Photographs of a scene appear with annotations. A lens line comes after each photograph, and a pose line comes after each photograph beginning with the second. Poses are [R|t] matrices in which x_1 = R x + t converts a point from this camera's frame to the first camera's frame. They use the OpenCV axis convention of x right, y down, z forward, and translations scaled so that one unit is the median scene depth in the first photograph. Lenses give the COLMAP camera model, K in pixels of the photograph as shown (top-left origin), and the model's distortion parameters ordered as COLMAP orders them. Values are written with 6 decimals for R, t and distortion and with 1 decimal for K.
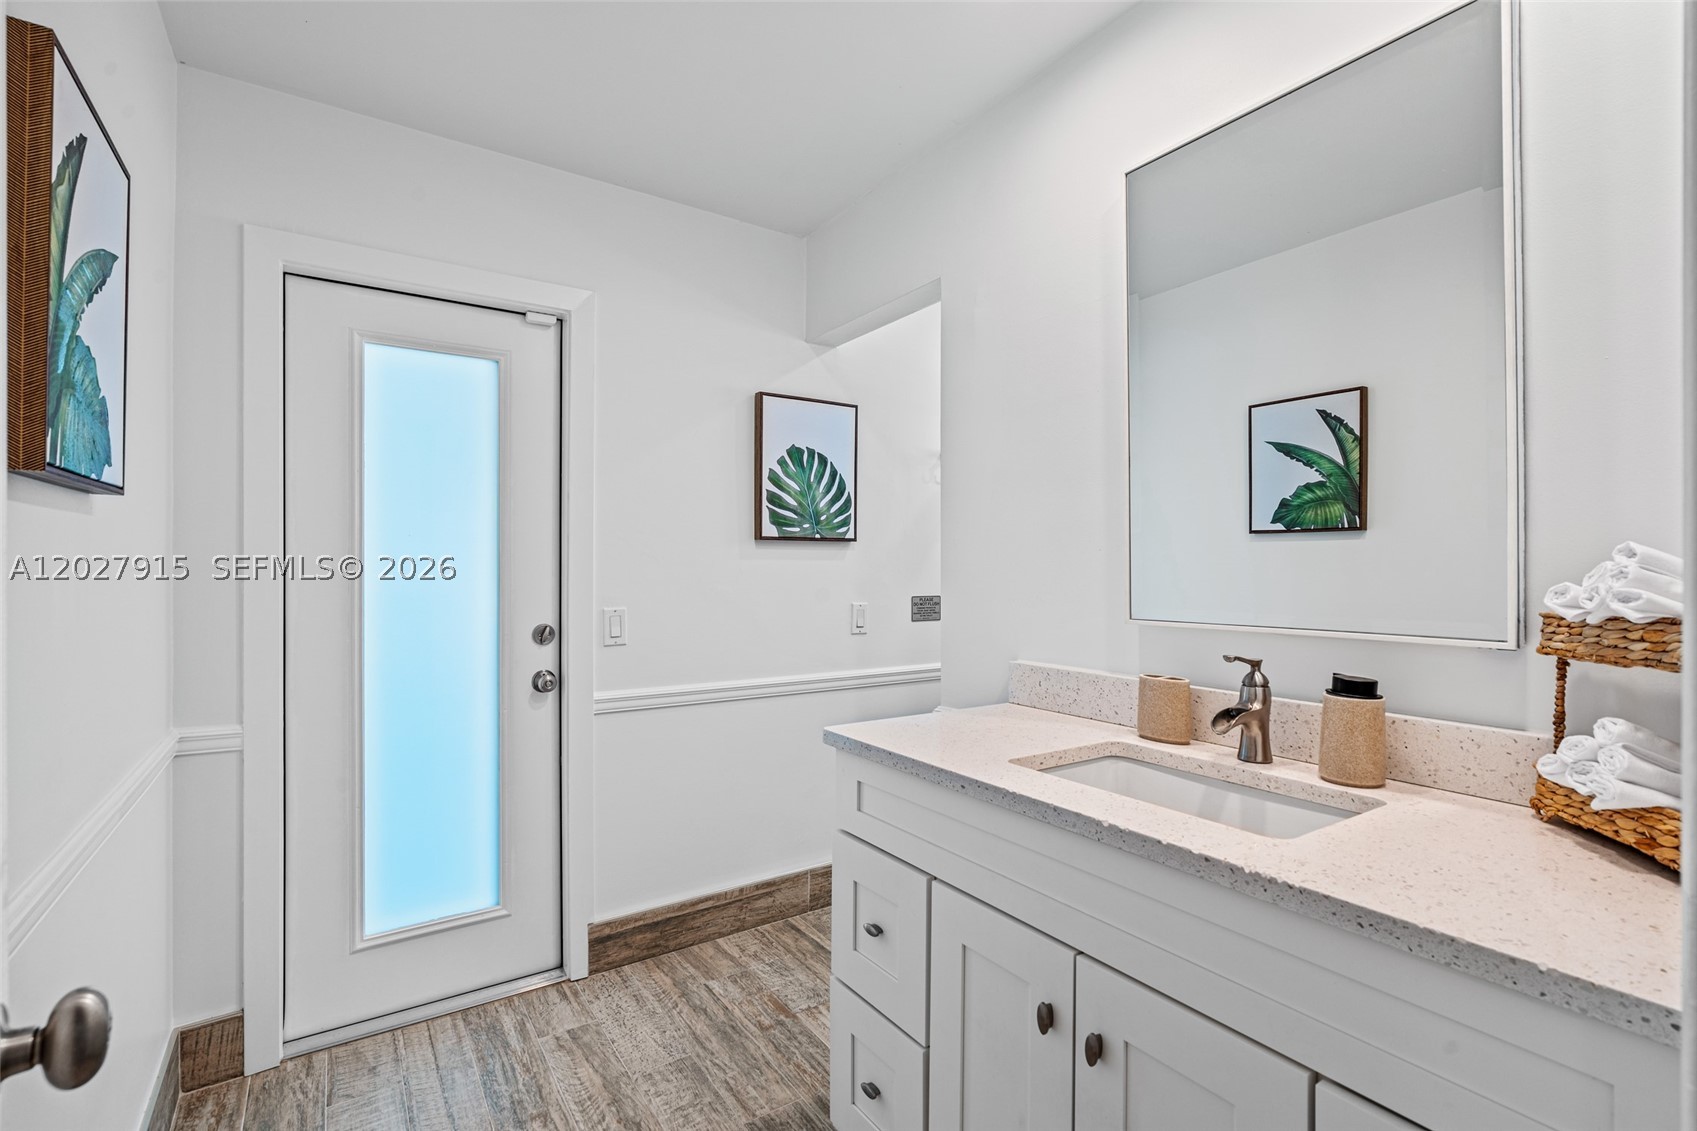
lens RADIAL K [[773.0, 0, 850.1], [0, 773.0, 562.8], [0, 0, 1]] dist [-0.002044, -0.000783]
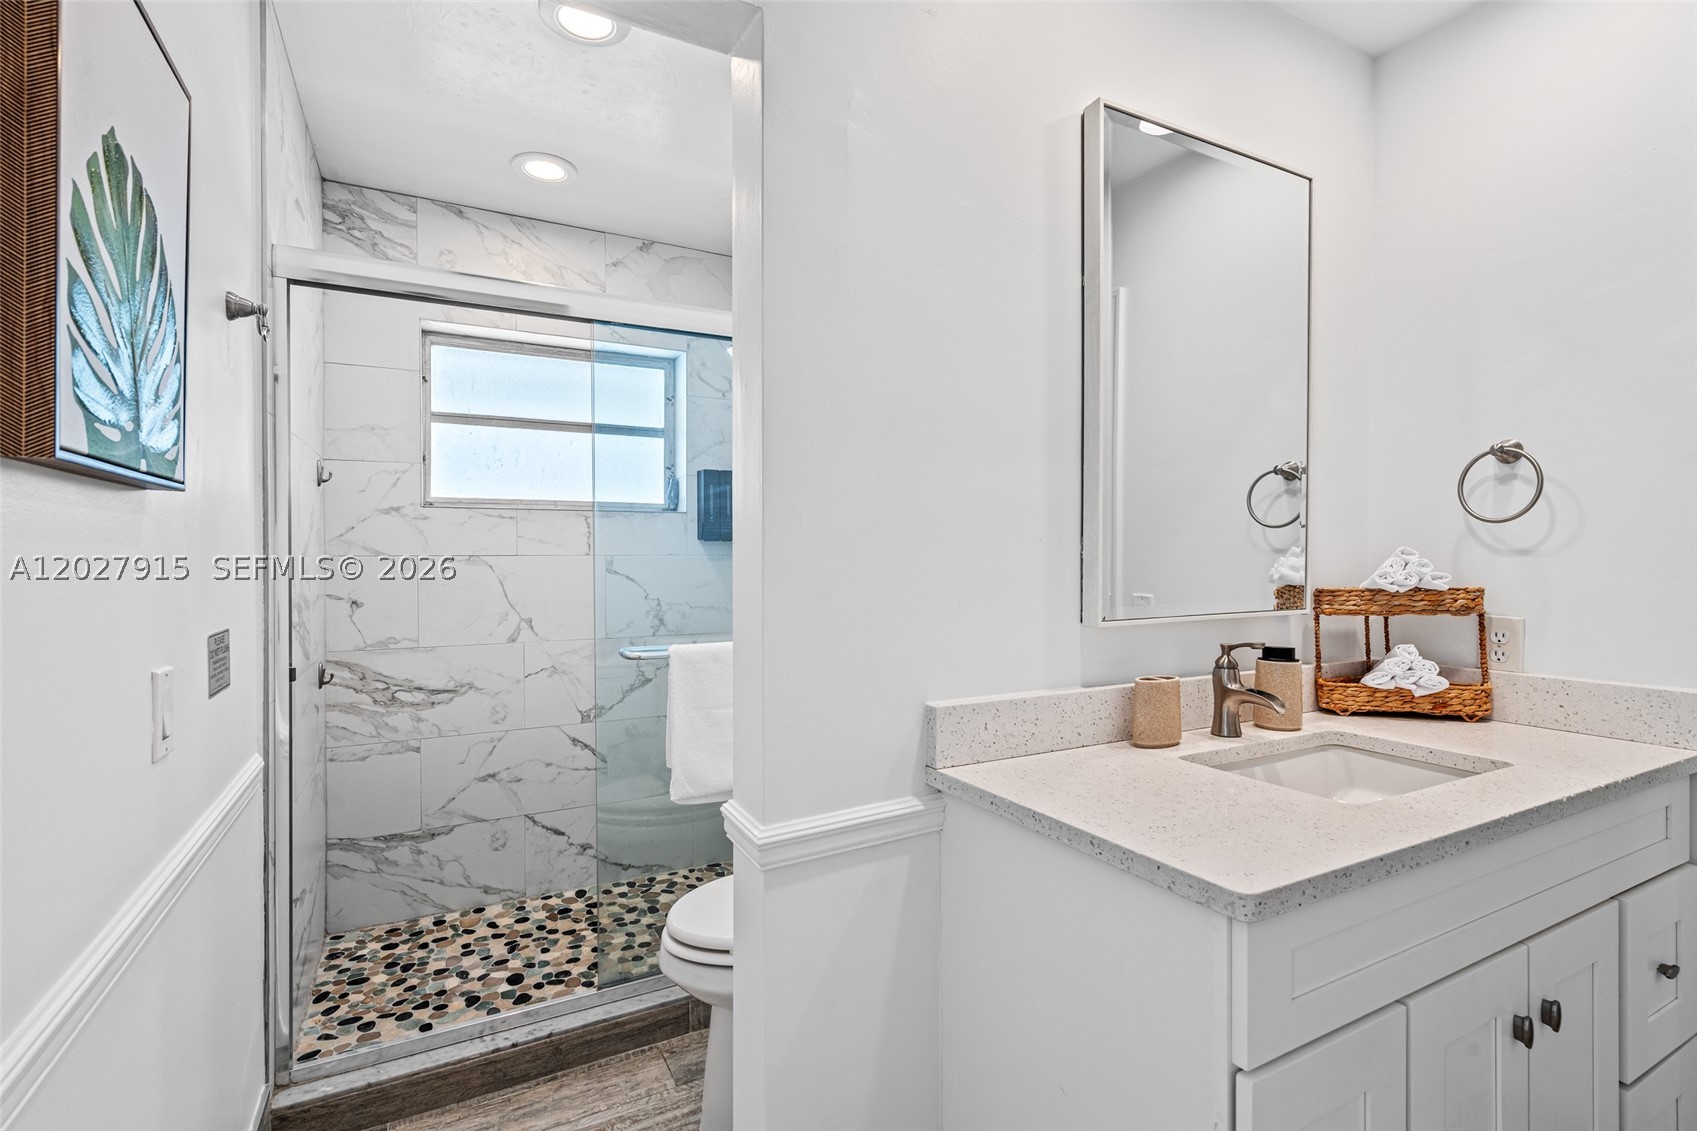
lens RADIAL K [[773.0, 0, 846.4], [0, 773.0, 563.6], [0, 0, 1]] dist [-0.002044, -0.000783]
pose [[0.109841, -0.004407, 0.993939, -0.574346], [-0.001742, 0.999988, 0.004626, 0.003436], [-0.993948, -0.002239, 0.109832, 1.262826]]
